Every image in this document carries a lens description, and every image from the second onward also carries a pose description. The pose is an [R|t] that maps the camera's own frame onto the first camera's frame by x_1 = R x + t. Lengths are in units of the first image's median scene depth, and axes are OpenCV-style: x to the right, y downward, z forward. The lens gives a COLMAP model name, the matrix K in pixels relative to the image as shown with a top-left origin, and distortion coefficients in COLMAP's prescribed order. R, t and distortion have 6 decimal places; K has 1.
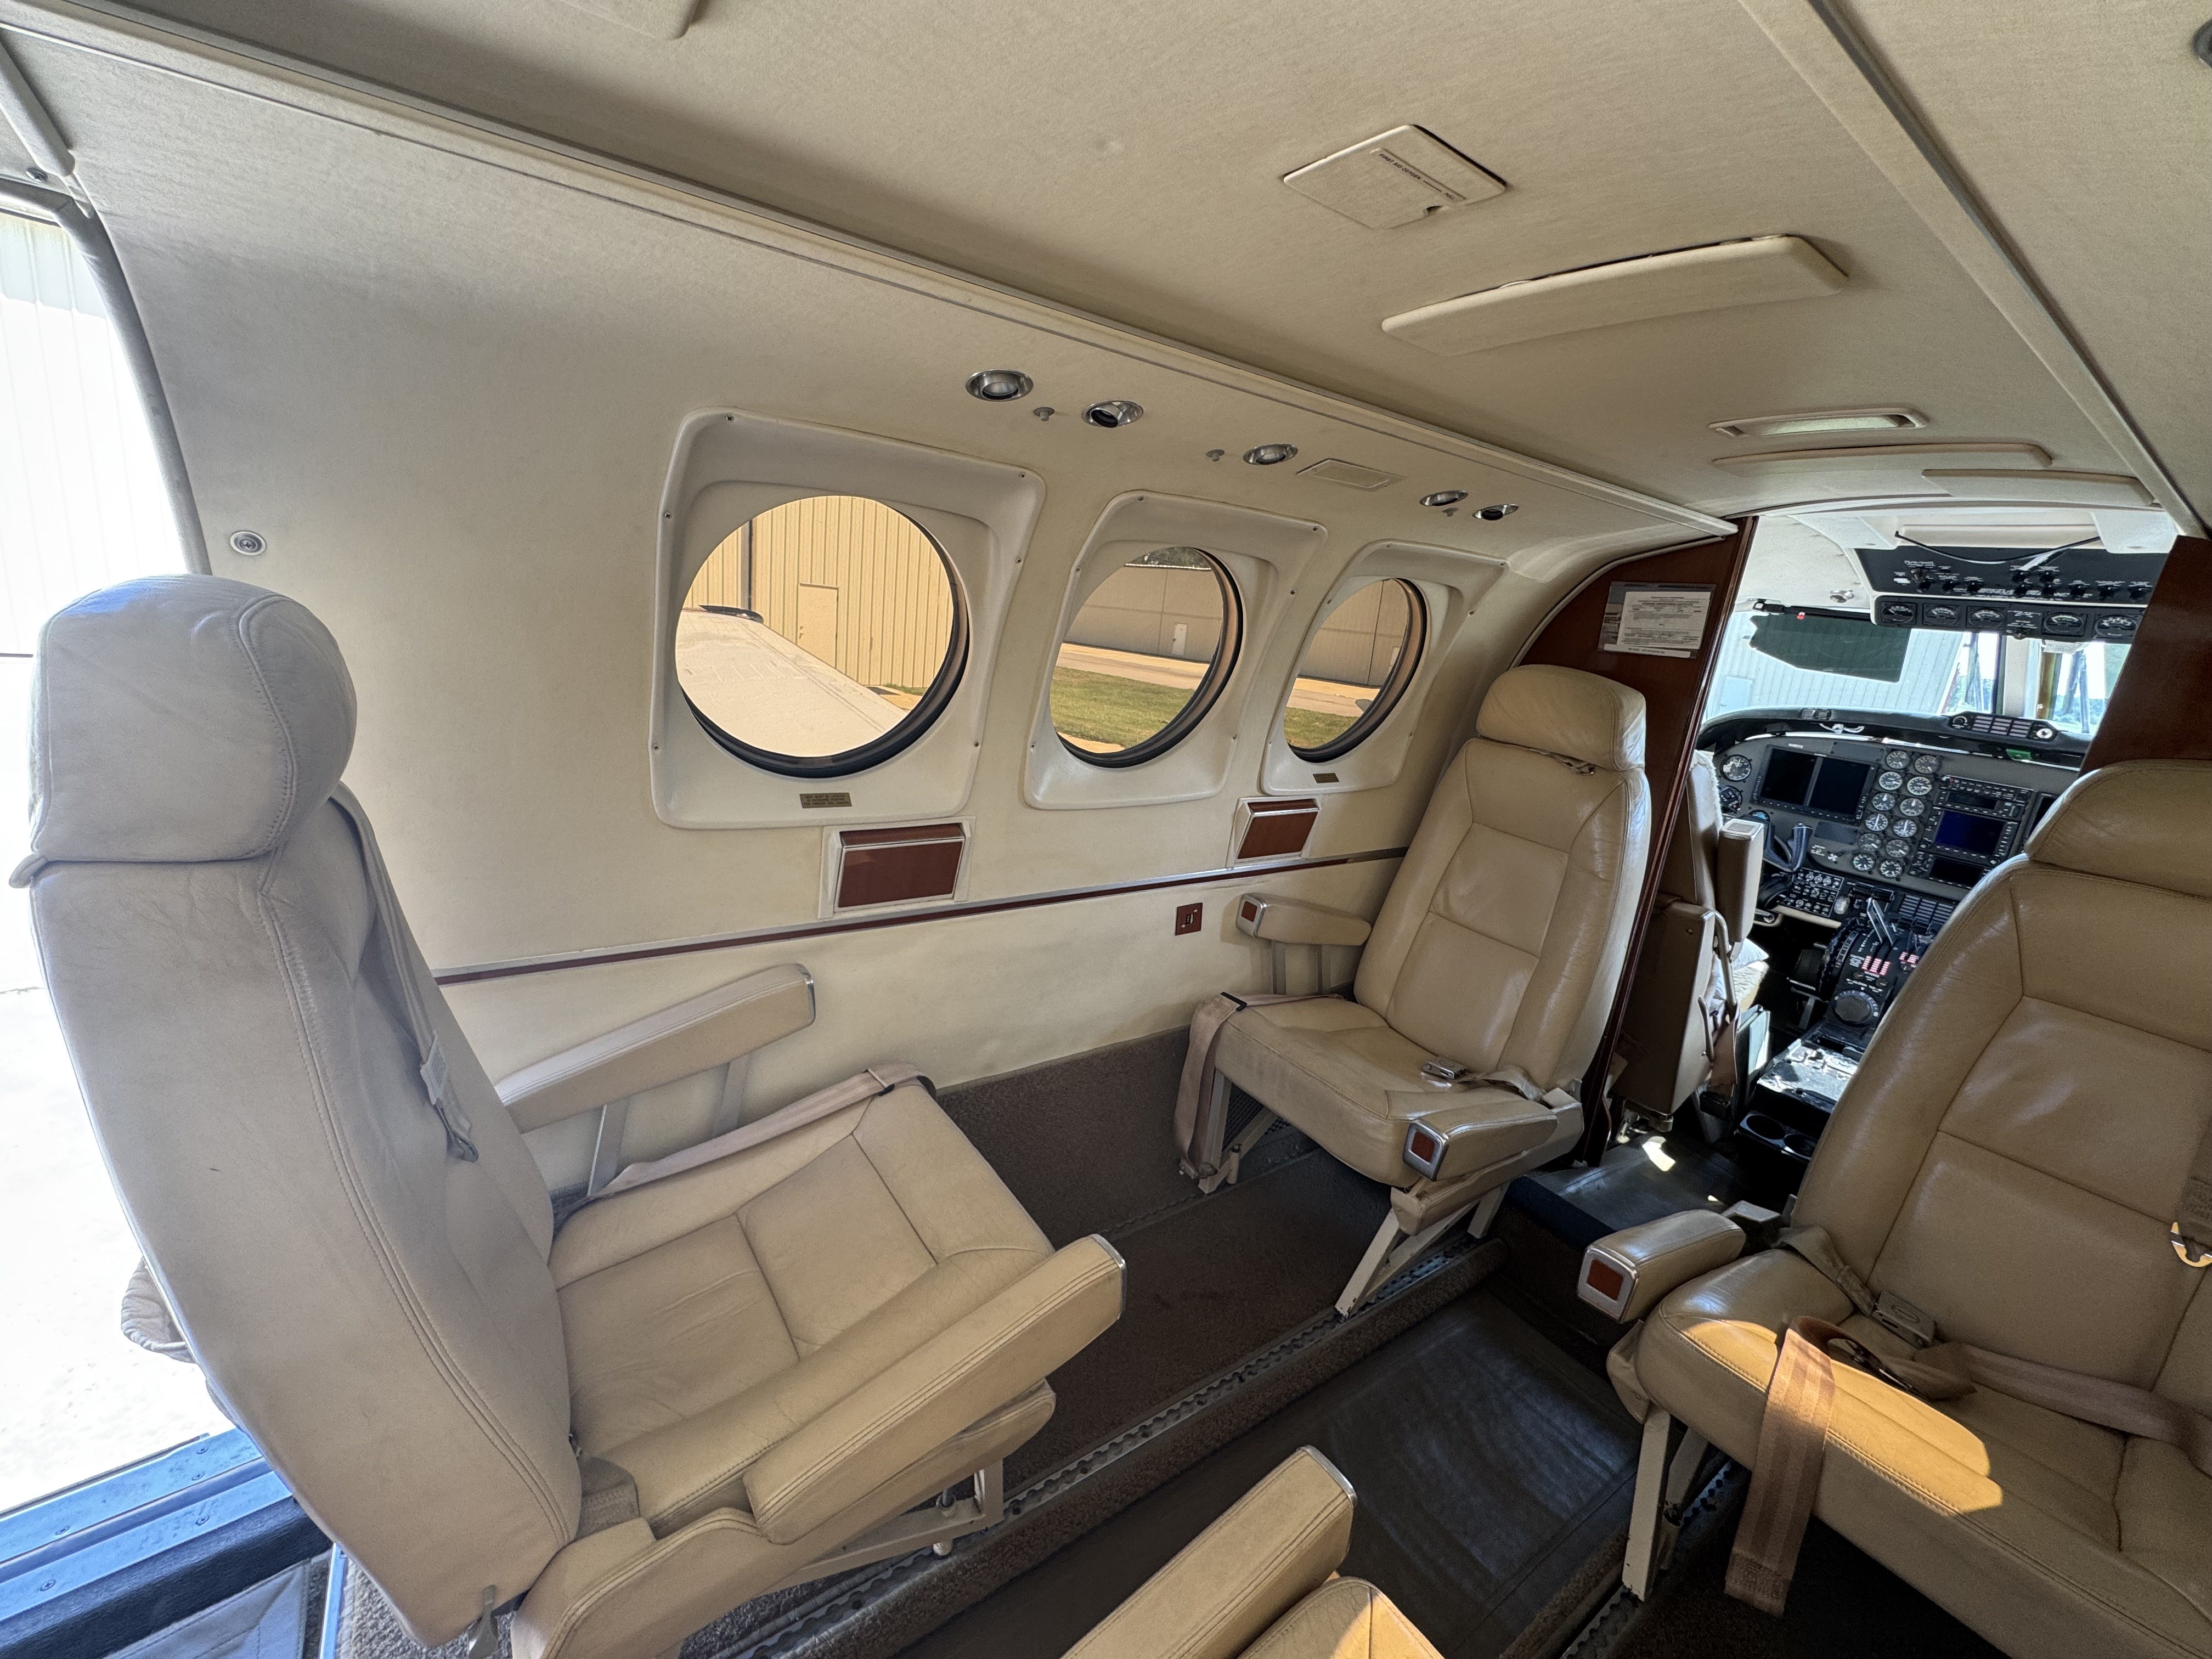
lens RADIAL K [[884.3, 0, 1105.8], [0, 884.3, 826.6], [0, 0, 1]] dist [-0.002780, 0.000465]
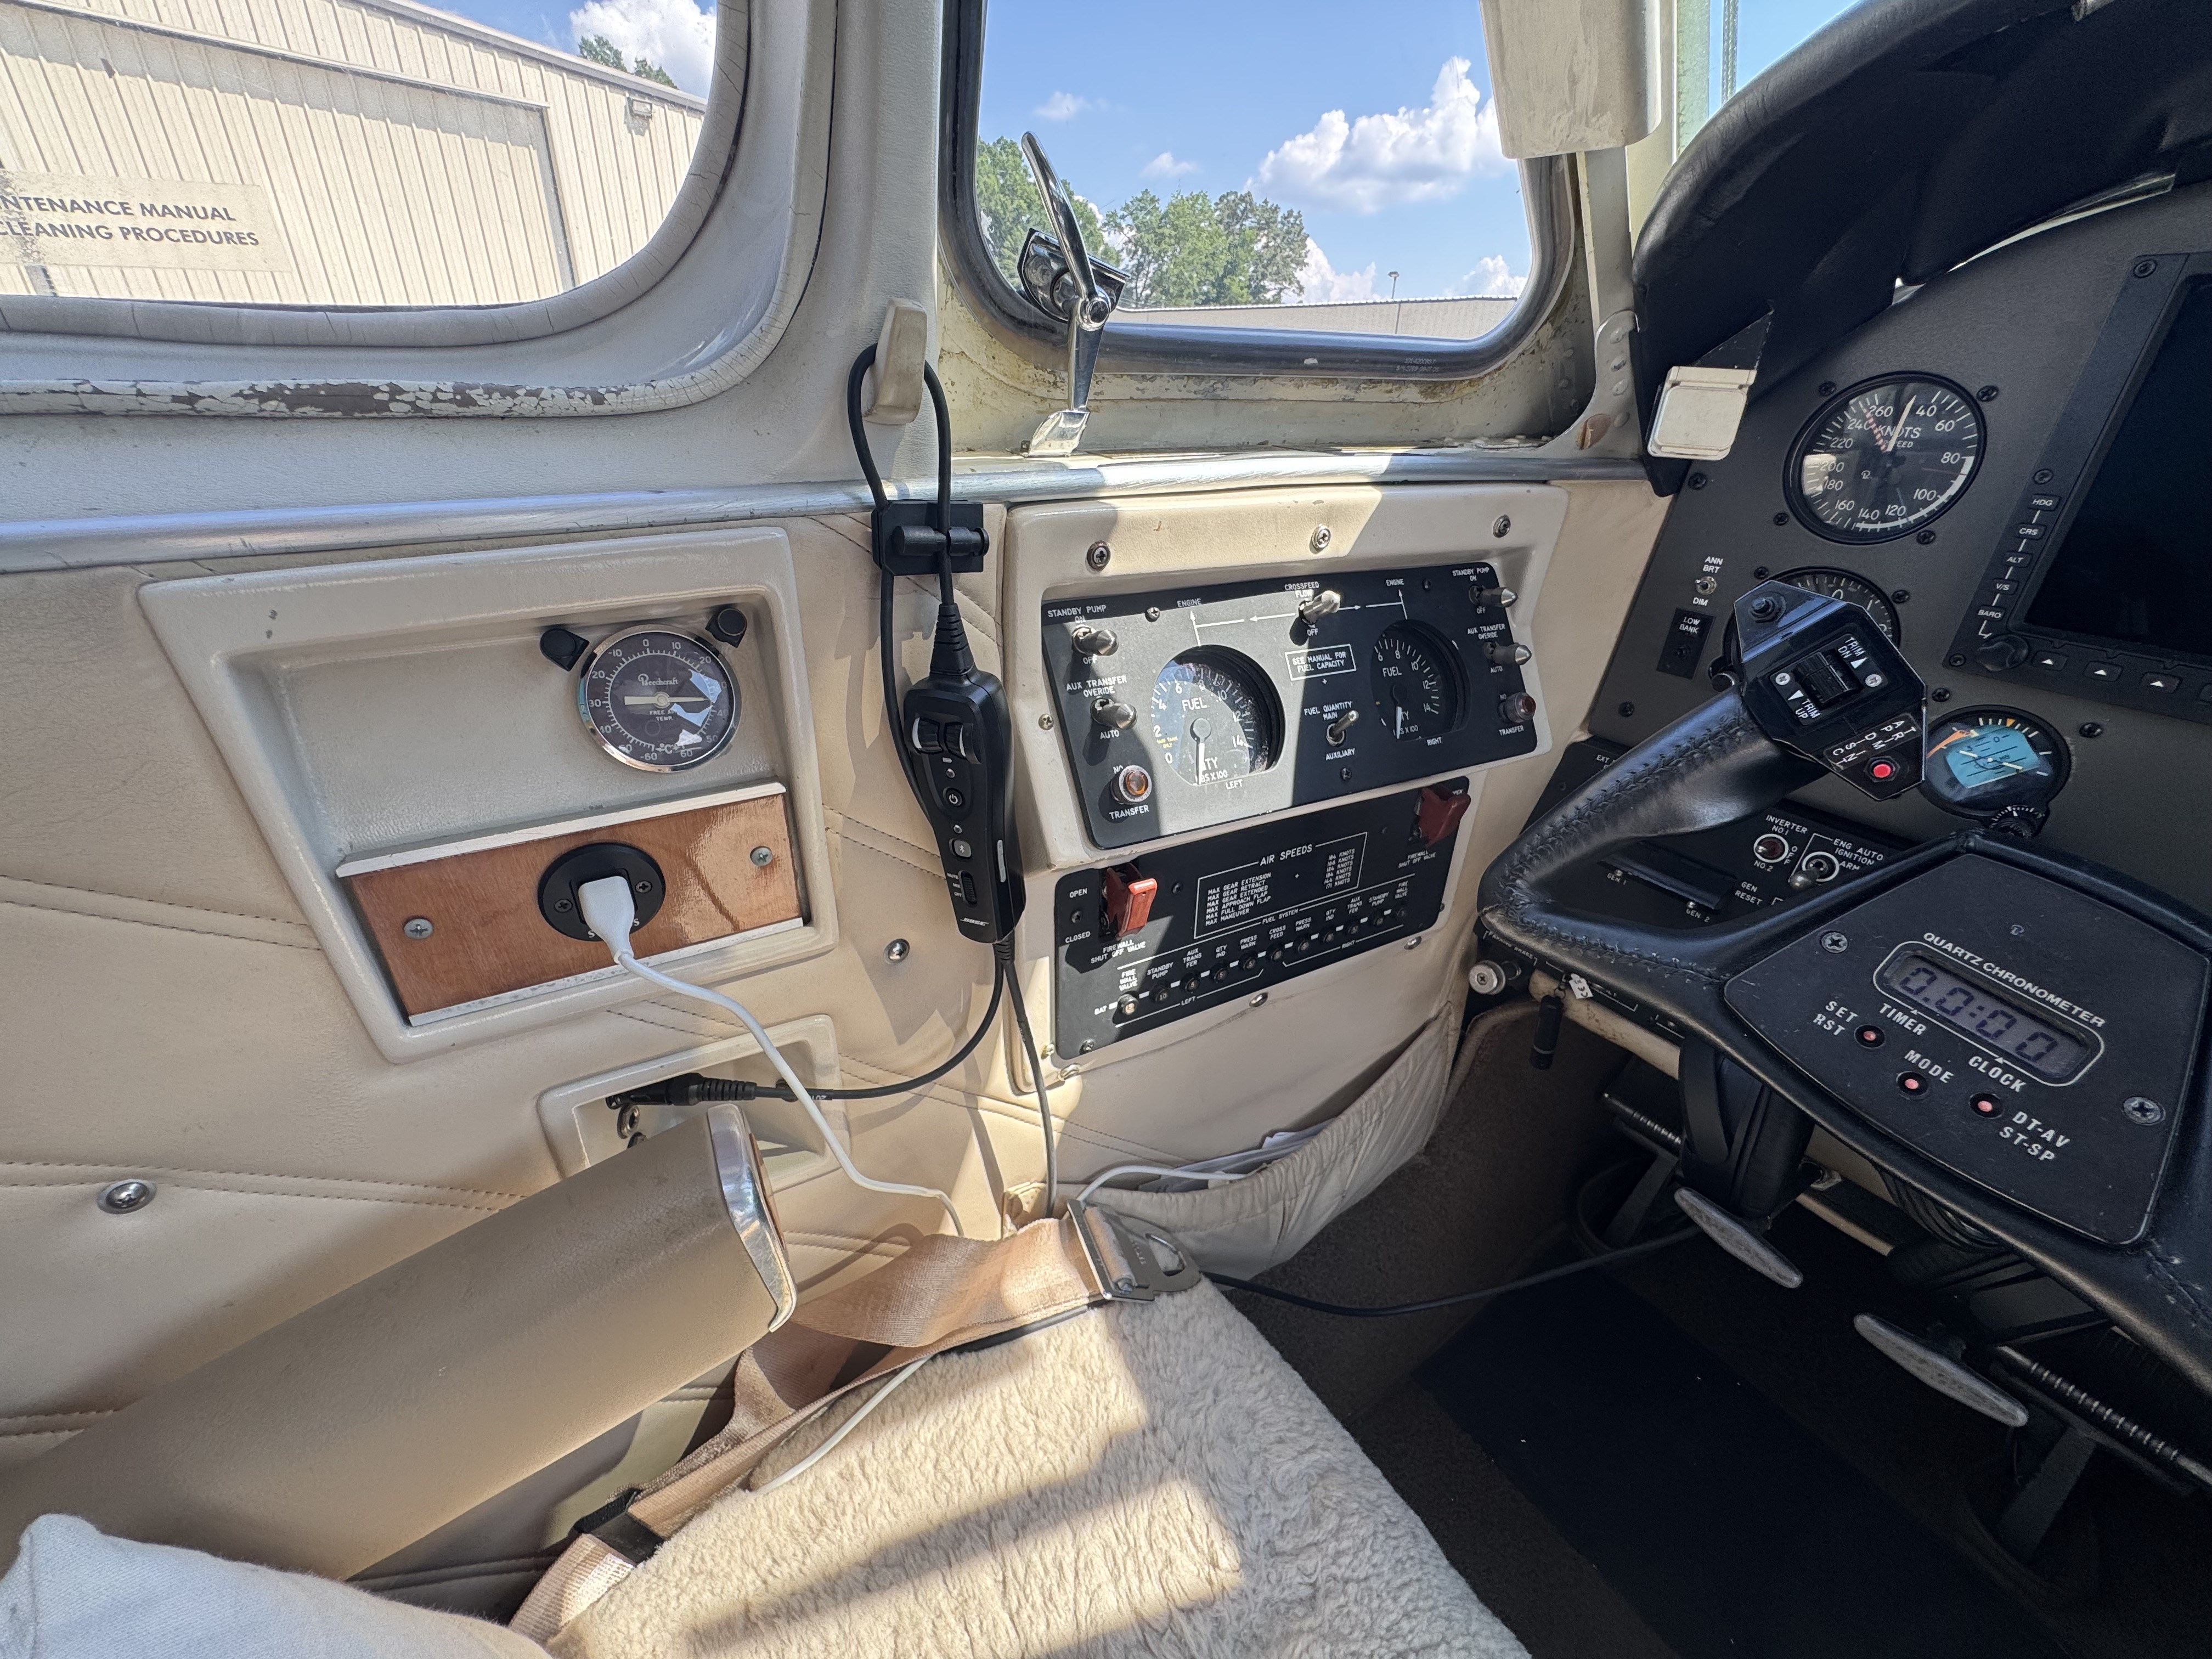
lens RADIAL K [[890.1, 0, 1105.7], [0, 890.1, 823.3], [0, 0, 1]] dist [-0.002529, 0.000109]
pose [[0.996936, -0.067879, -0.038878, 0.807512], [0.074749, 0.973151, 0.217691, -0.065851], [0.023058, -0.219930, 0.975243, 1.160199]]
